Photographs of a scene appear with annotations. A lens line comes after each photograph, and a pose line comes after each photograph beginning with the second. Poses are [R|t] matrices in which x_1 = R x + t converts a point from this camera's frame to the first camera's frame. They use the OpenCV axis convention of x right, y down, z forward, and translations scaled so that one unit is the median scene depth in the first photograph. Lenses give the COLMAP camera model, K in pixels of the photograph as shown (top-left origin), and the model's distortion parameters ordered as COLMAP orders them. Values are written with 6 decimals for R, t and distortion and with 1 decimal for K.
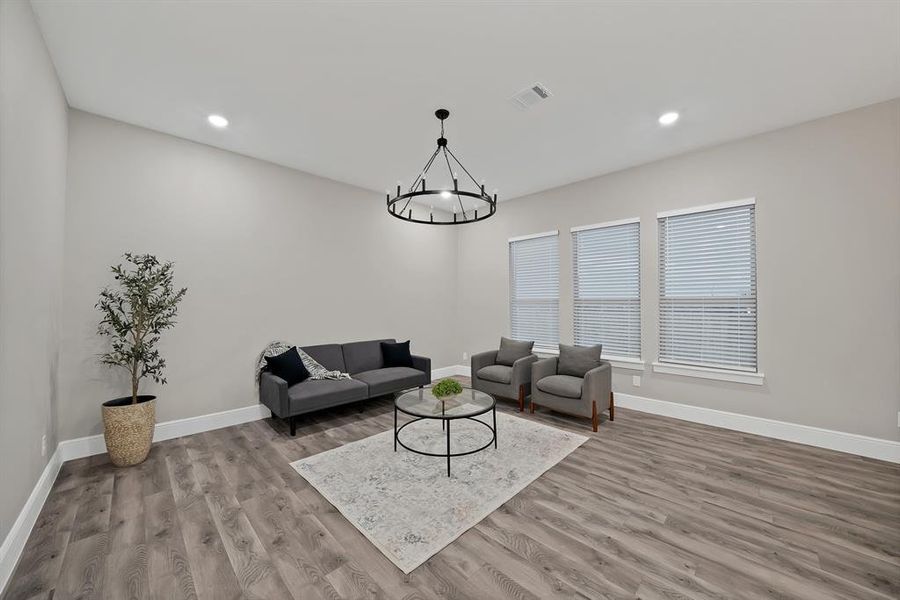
lens RADIAL K [[323.1, 0, 456.9], [0, 323.1, 303.0], [0, 0, 1]] dist [-0.020155, 0.000465]
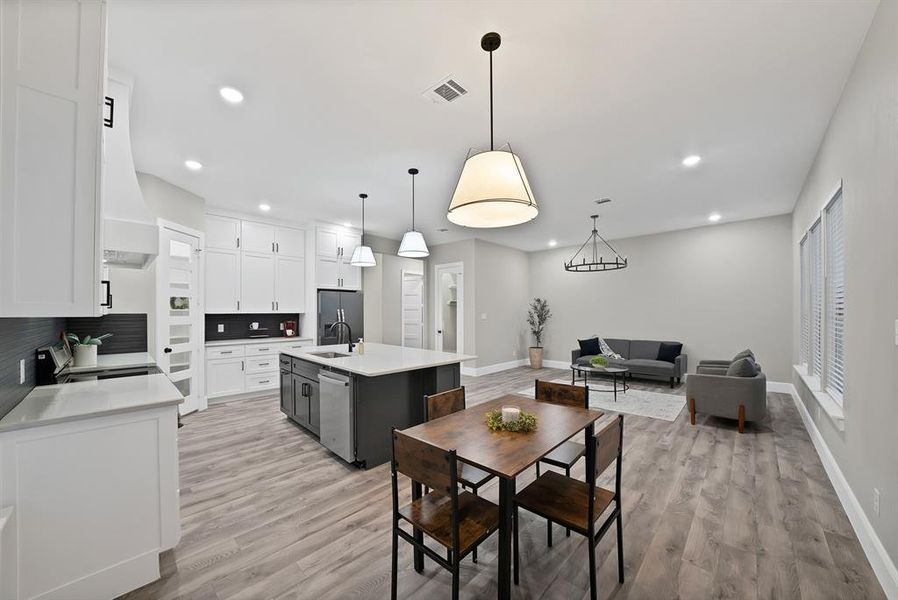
lens RADIAL K [[322.4, 0, 427.9], [0, 322.4, 309.7], [0, 0, 1]] dist [-0.020155, 0.000465]
pose [[-0.026782, -0.007746, -0.999611, 1.946354], [0.012069, 0.999895, -0.008071, -0.034106], [0.999568, -0.012280, -0.026686, 0.060566]]
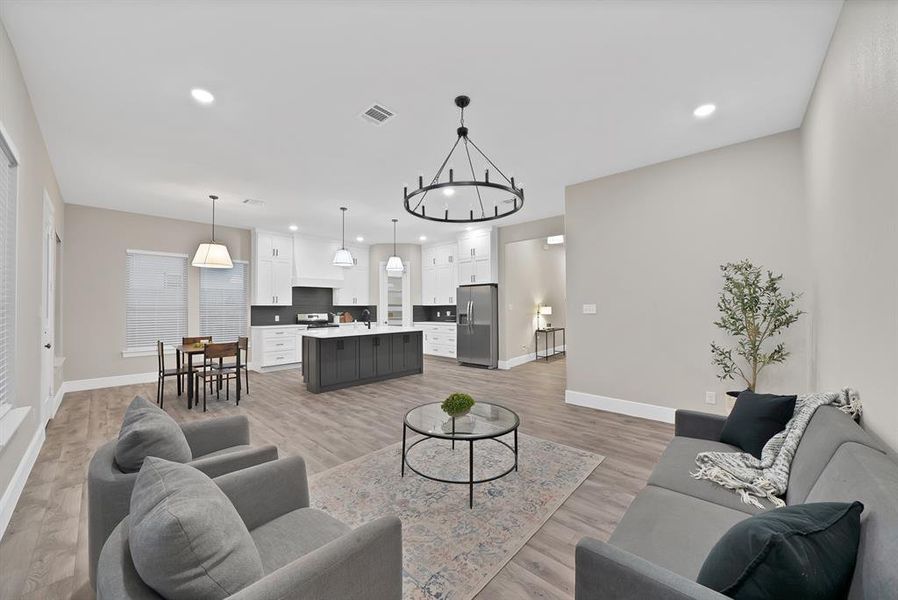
lens RADIAL K [[322.4, 0, 450.8], [0, 322.4, 303.6], [0, 0, 1]] dist [-0.020155, 0.000465]
pose [[-0.999207, 0.002192, -0.039749, 0.028363], [0.003122, 0.999723, -0.023343, 0.014625], [0.039687, -0.023448, -0.998937, 1.968412]]
